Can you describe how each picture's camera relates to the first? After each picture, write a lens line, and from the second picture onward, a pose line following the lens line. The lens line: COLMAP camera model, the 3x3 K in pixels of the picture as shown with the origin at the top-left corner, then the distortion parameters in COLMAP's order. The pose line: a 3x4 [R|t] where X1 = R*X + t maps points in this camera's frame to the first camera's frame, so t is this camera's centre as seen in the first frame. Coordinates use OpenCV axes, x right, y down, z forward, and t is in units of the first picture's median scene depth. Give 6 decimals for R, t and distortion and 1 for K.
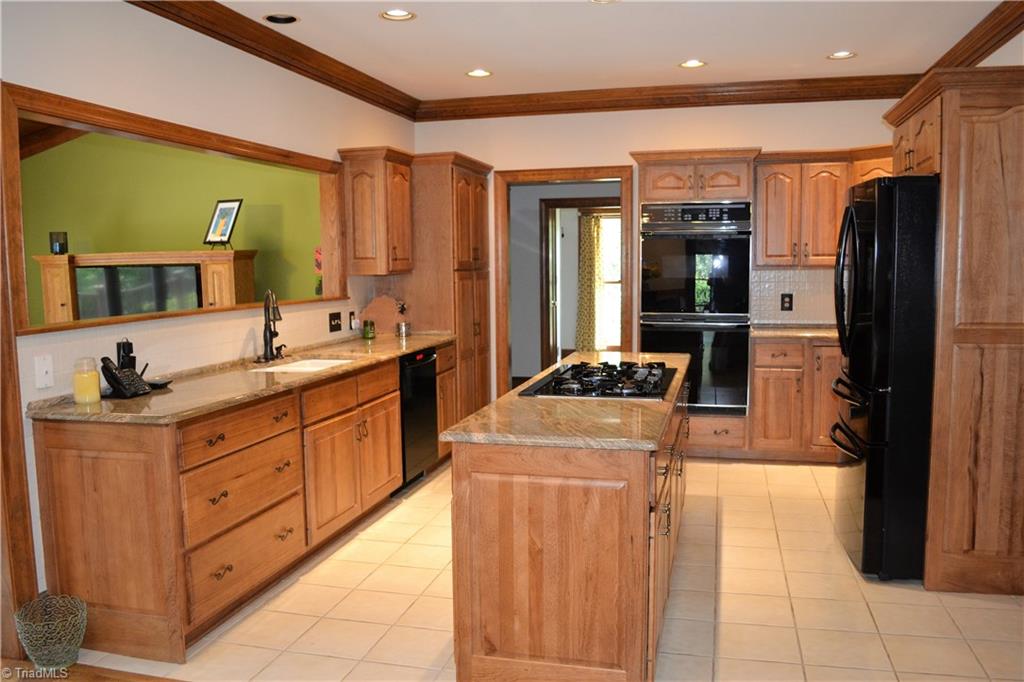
lens RADIAL K [[811.3, 0, 512.0], [0, 811.3, 341.0], [0, 0, 1]] dist [-0.076625, -0.003339]
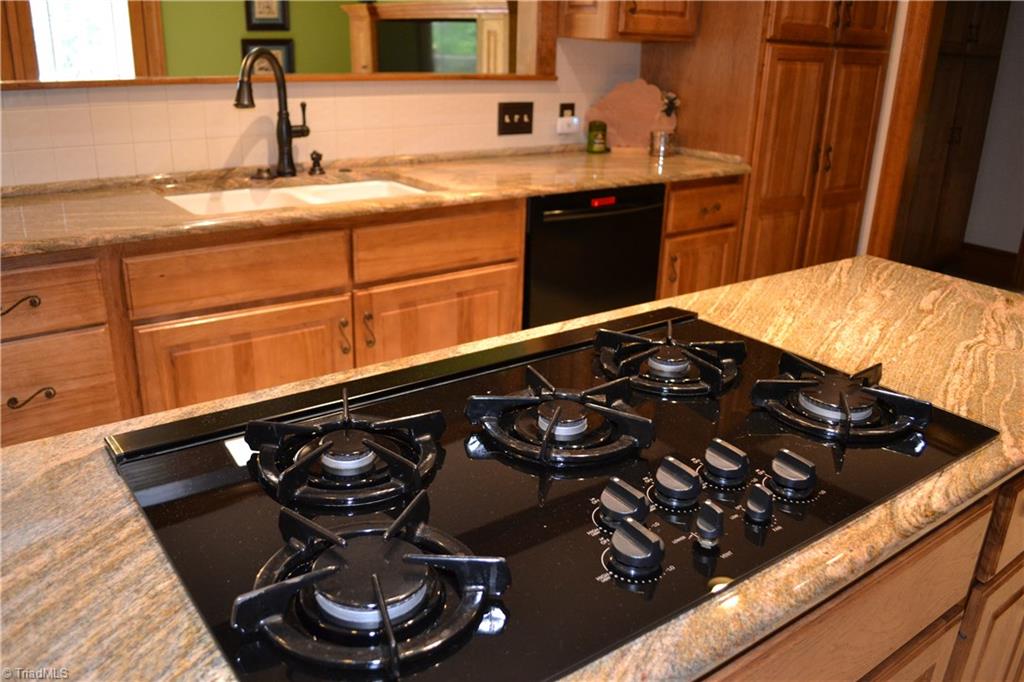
lens RADIAL K [[811.3, 0, 512.0], [0, 811.3, 341.0], [0, 0, 1]] dist [-0.076625, -0.003339]
pose [[0.767732, 0.259020, -0.586086, 0.168606], [-0.097421, 0.951207, 0.292771, -0.041419], [0.633322, -0.167673, 0.755505, 0.530322]]
